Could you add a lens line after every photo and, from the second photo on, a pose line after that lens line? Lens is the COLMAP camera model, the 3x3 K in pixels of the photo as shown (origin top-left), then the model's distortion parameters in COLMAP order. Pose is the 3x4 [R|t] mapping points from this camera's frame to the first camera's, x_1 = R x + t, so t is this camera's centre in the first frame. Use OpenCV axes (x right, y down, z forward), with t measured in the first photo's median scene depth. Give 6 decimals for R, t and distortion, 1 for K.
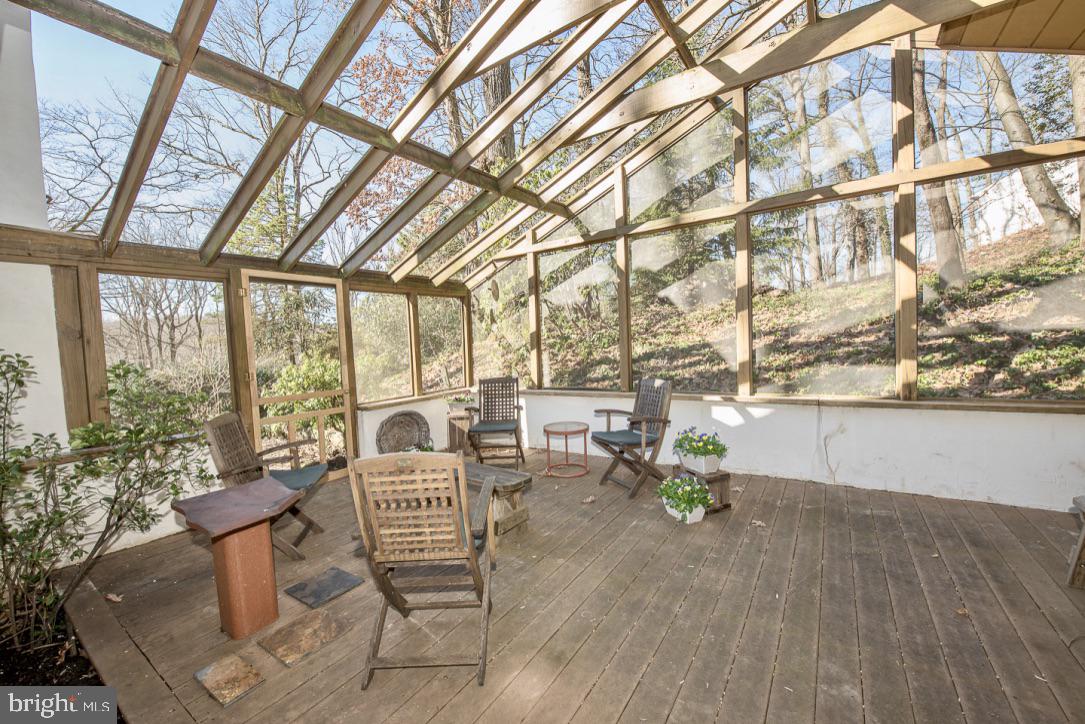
lens RADIAL K [[430.3, 0, 544.7], [0, 430.3, 362.7], [0, 0, 1]] dist [-0.016857, -0.002124]
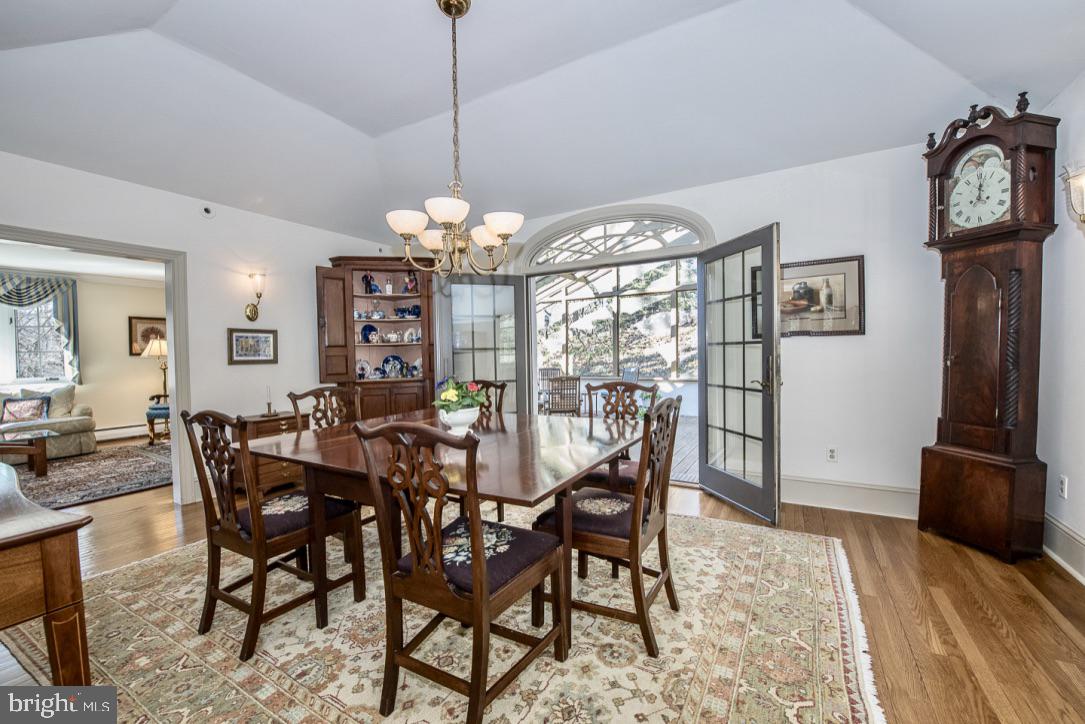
lens RADIAL K [[430.3, 0, 540.2], [0, 430.3, 362.9], [0, 0, 1]] dist [-0.016857, -0.002124]
pose [[0.998290, 0.030701, 0.049742, -0.217071], [-0.028991, 0.998976, -0.034749, 0.073328], [-0.050758, 0.033247, 0.998157, -0.796044]]
